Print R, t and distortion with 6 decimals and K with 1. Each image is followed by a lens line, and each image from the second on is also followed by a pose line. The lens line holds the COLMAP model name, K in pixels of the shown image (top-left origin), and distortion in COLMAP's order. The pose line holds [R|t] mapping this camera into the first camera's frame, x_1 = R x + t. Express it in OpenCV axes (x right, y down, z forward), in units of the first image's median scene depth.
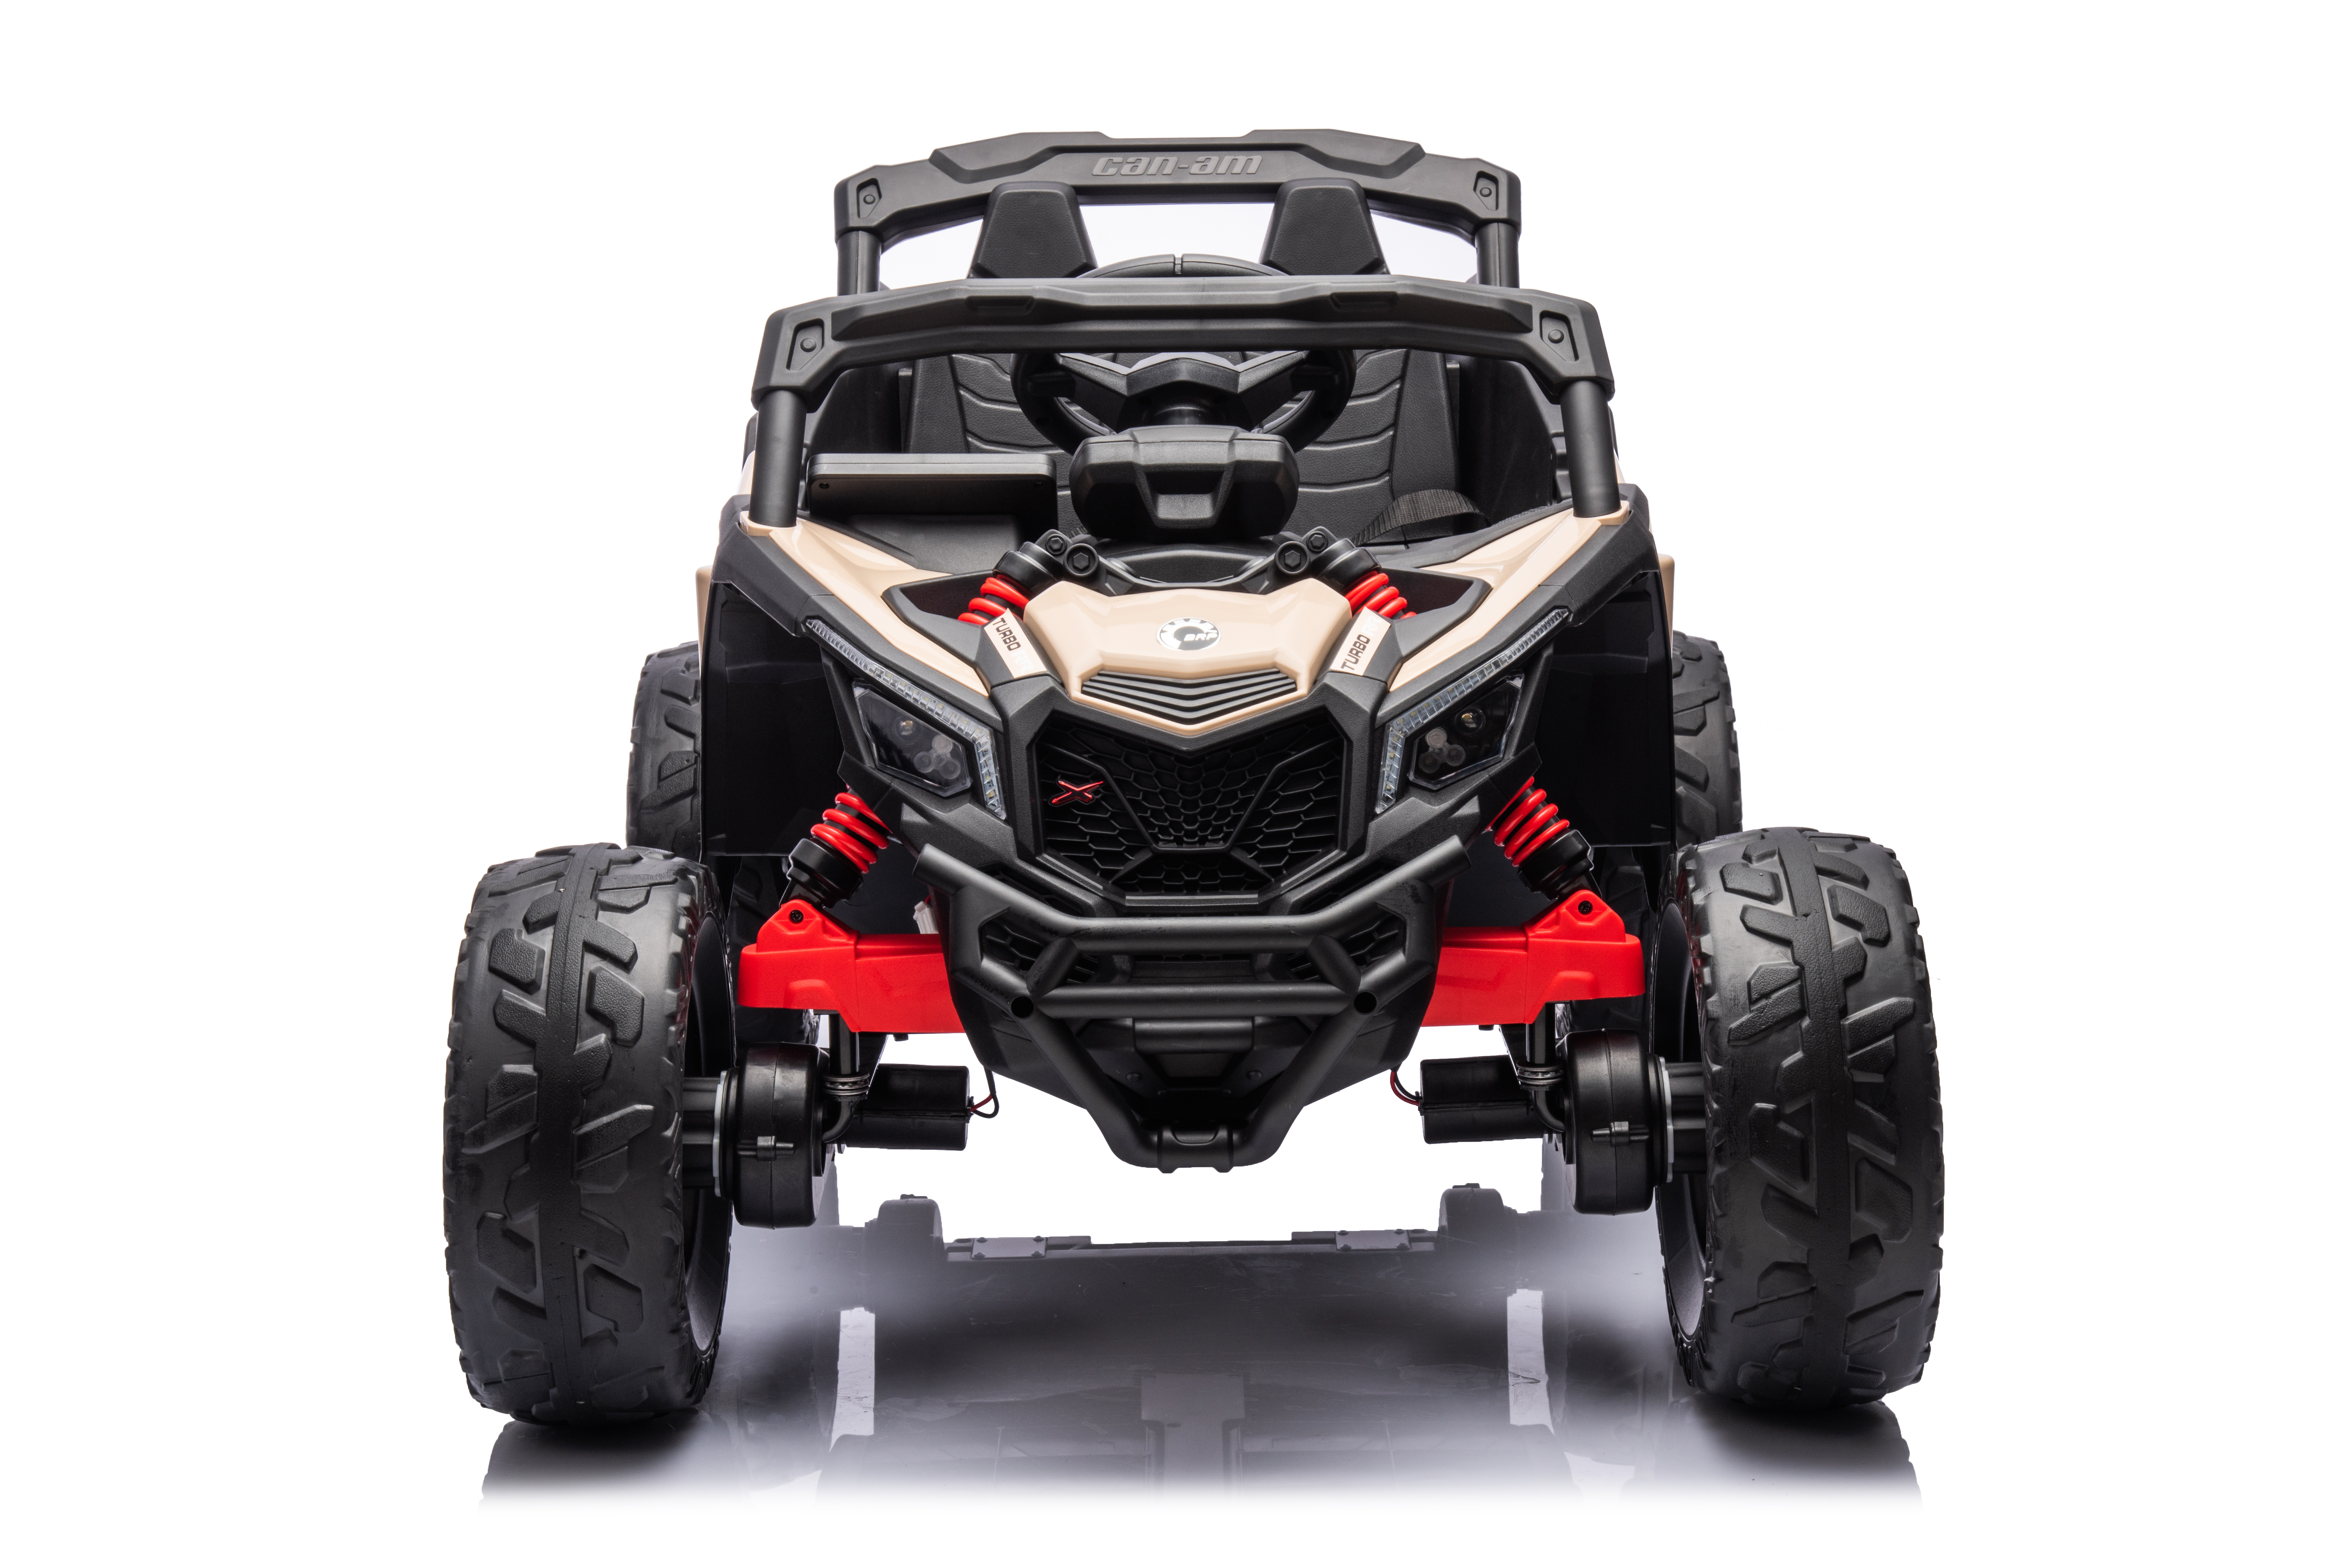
lens RADIAL K [[4491.5, 0, 1259.2], [0, 4491.5, 788.4], [0, 0, 1]] dist [0.404740, -0.074220]
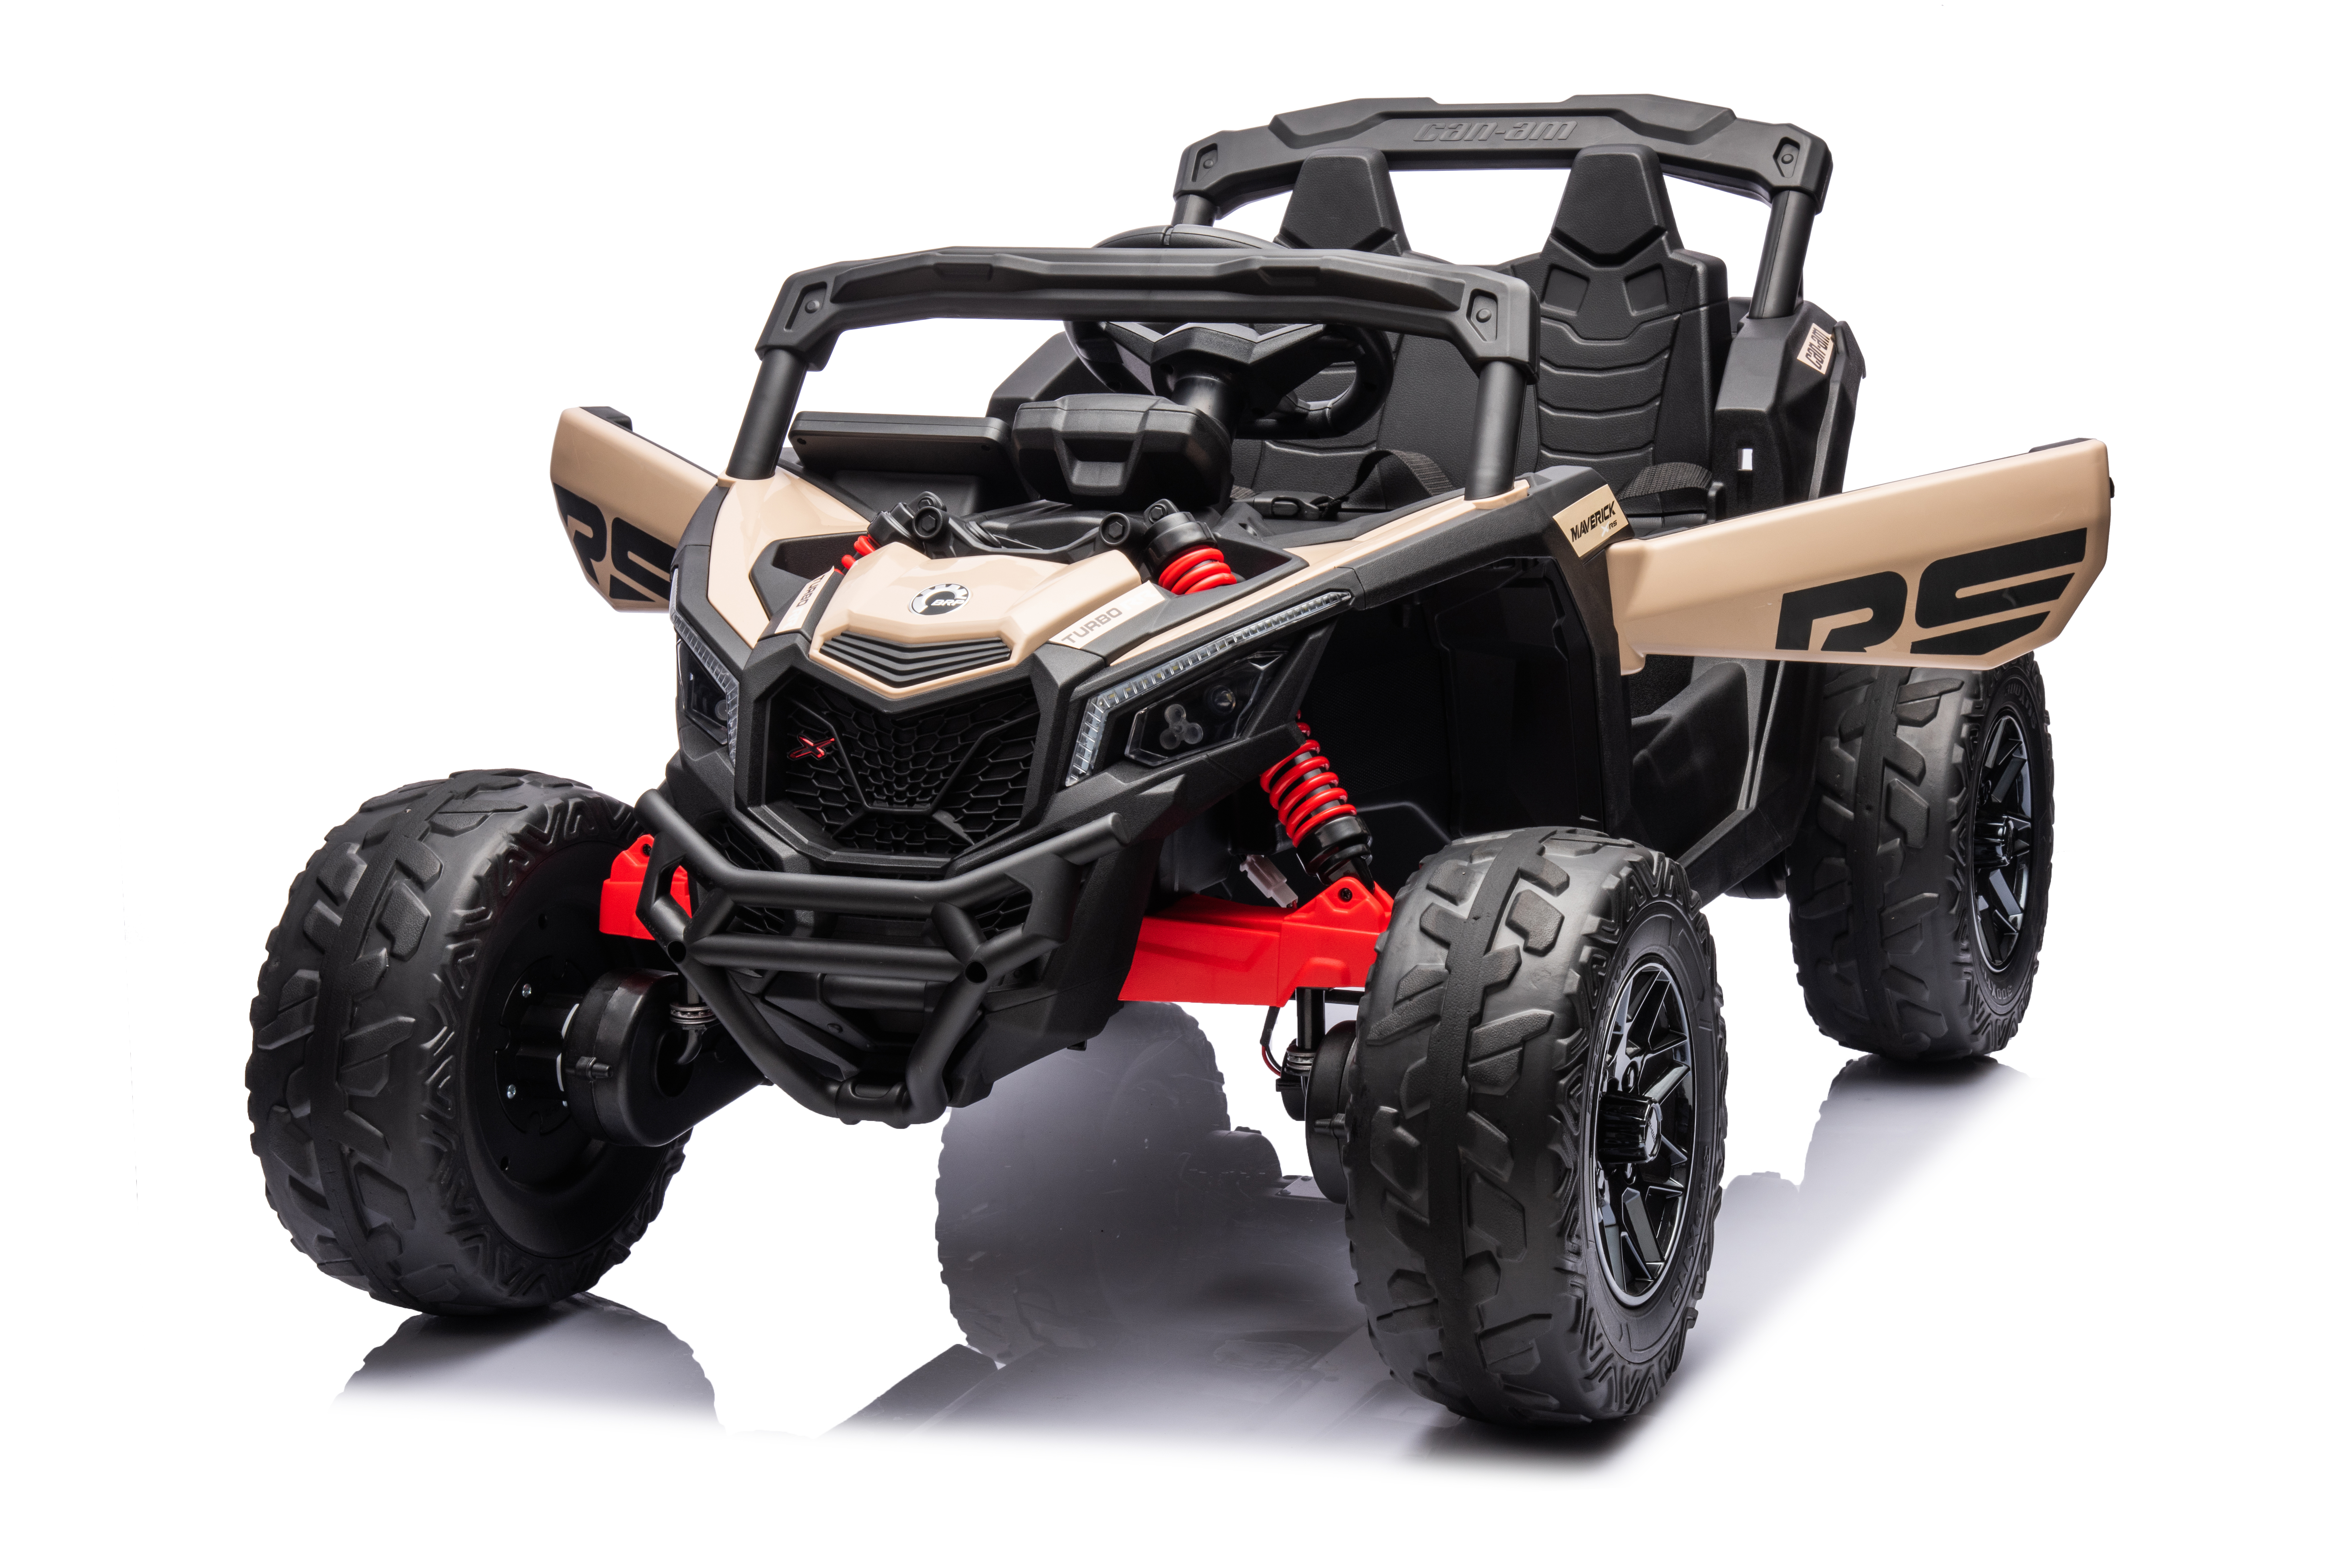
lens RADIAL K [[4372.4, 0, 1351.0], [0, 4372.4, 730.7], [0, 0, 1]] dist [0.460018, -0.007239]
pose [[0.919459, 0.058144, -0.388863, 0.446040], [-0.055952, 0.998289, 0.016970, -0.025876], [0.389184, 0.006154, 0.921139, 0.114660]]
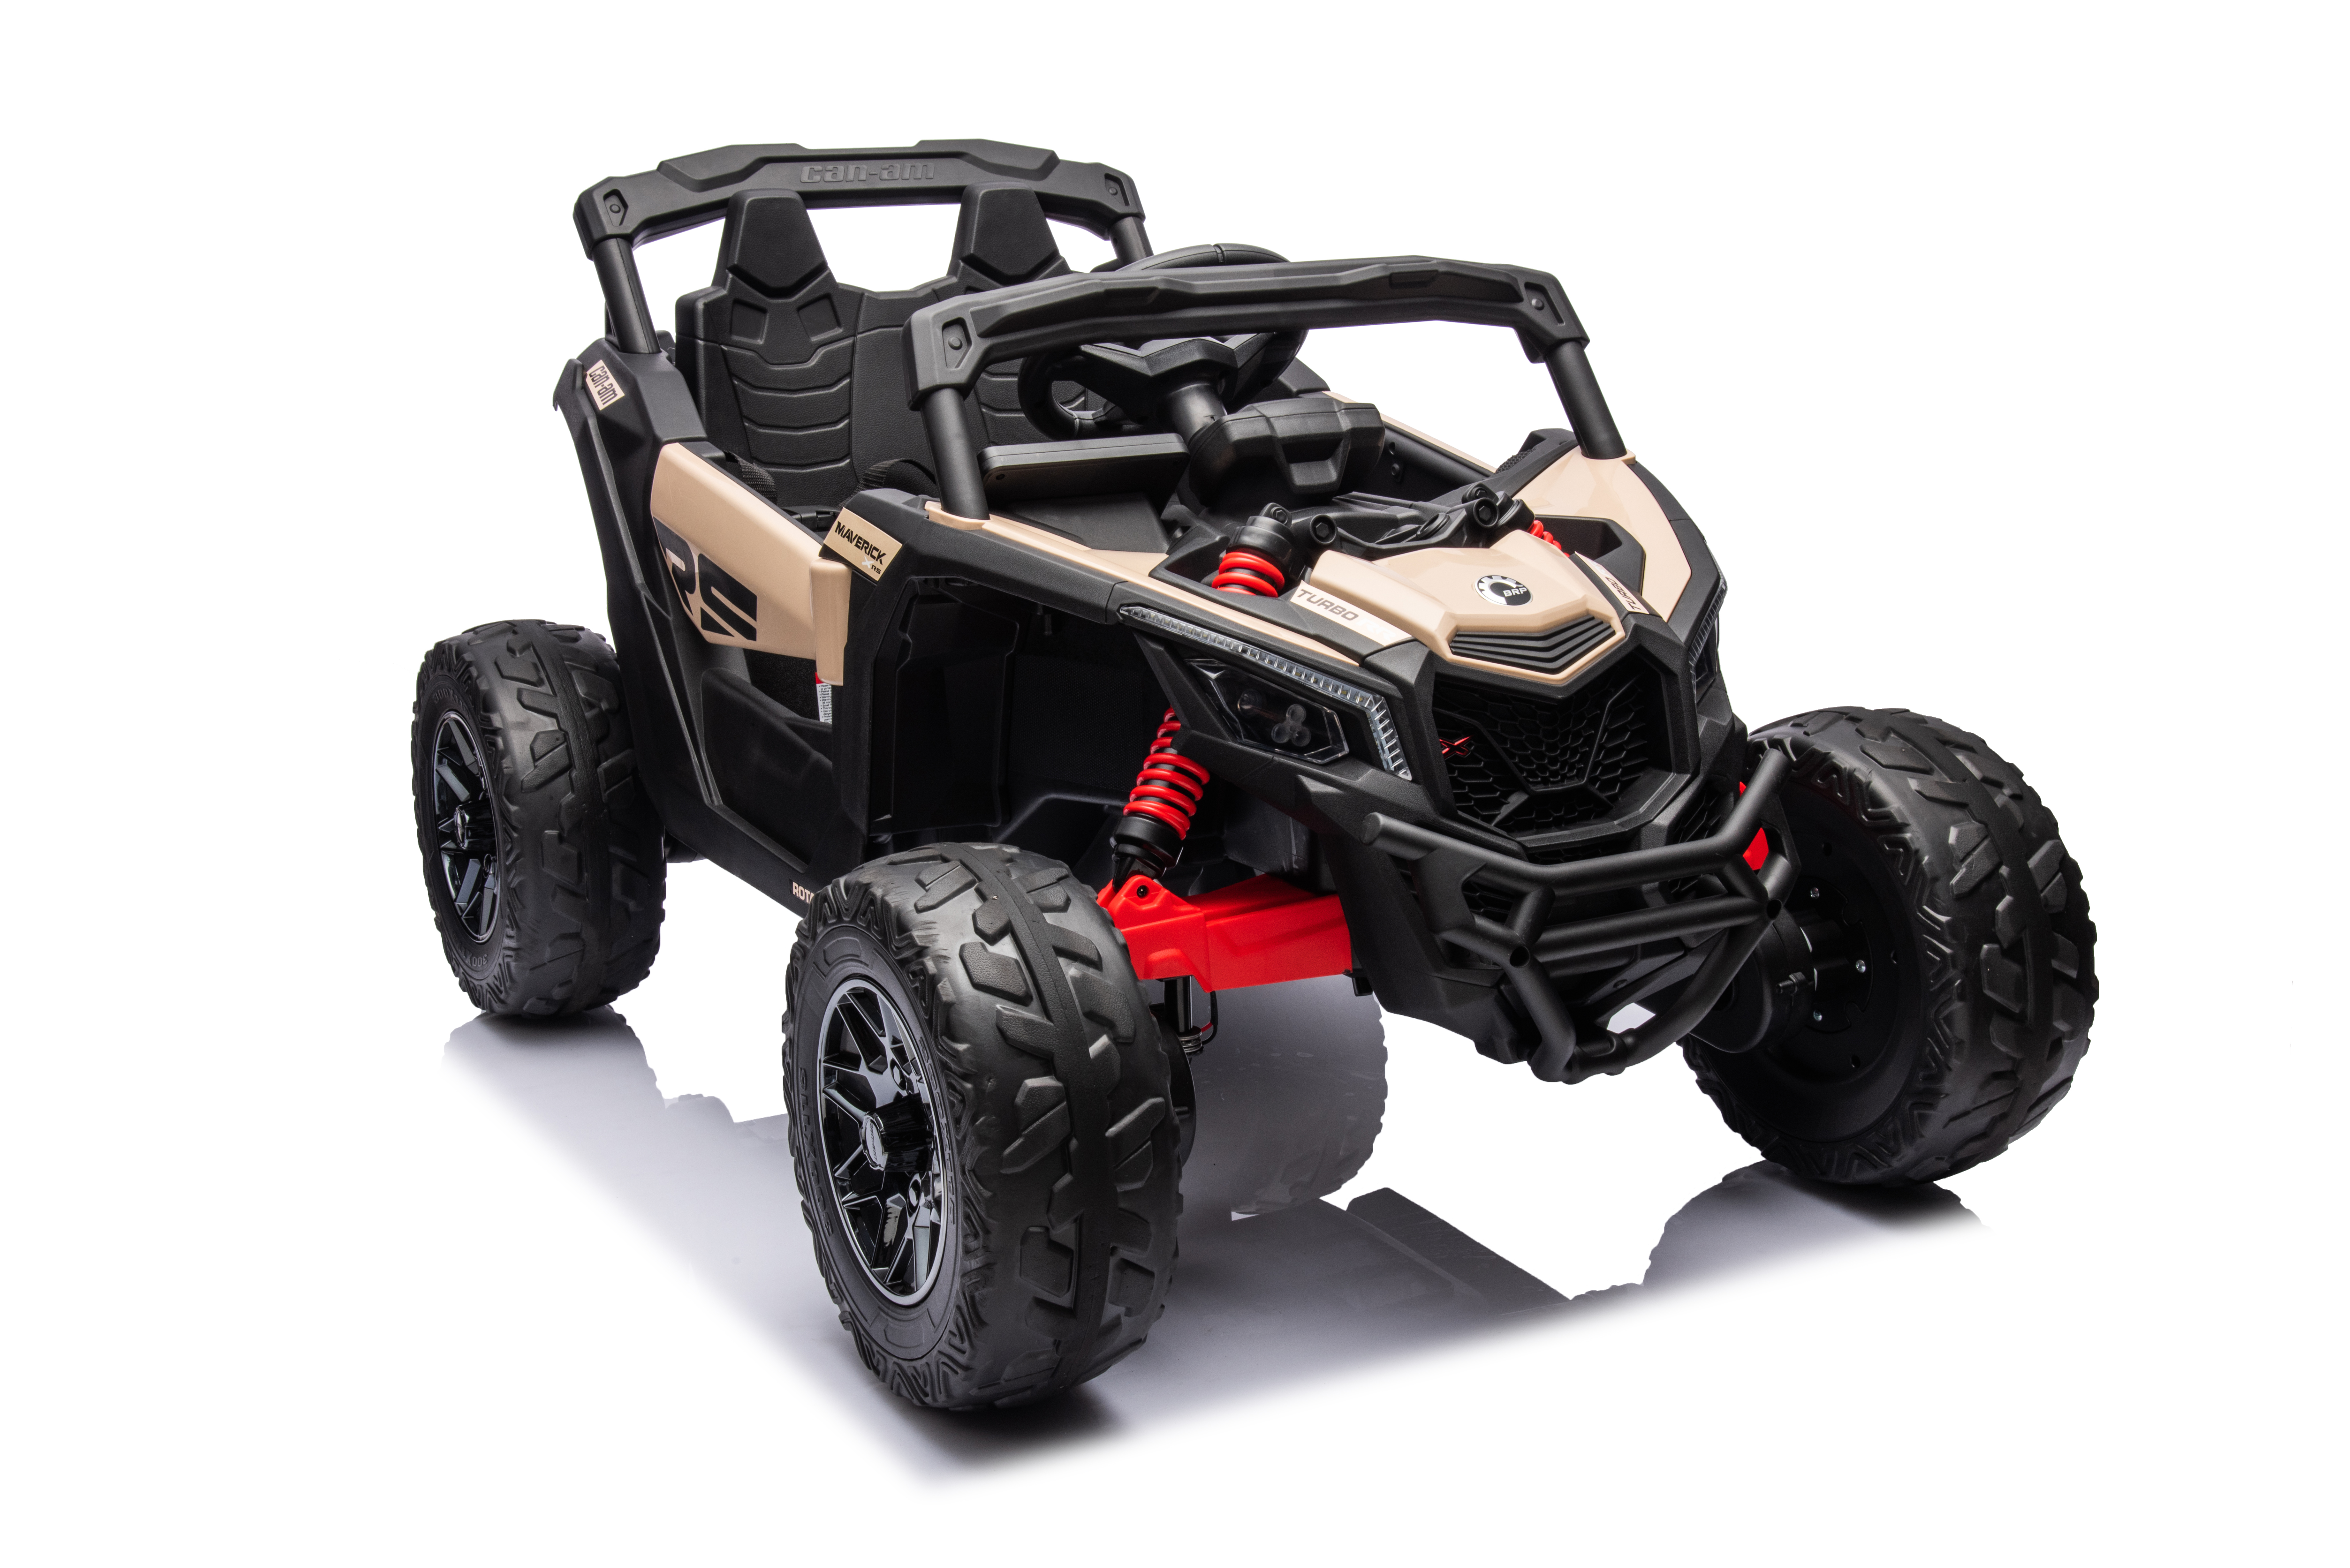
lens RADIAL K [[2920.2, 0, 1175.5], [0, 2920.2, 821.3], [0, 0, 1]] dist [0.007288, 1.200378]
pose [[0.880248, -0.122558, 0.458414, -0.404117], [0.087925, 0.991467, 0.096238, -0.052300], [-0.466297, -0.044407, 0.883513, 0.398111]]
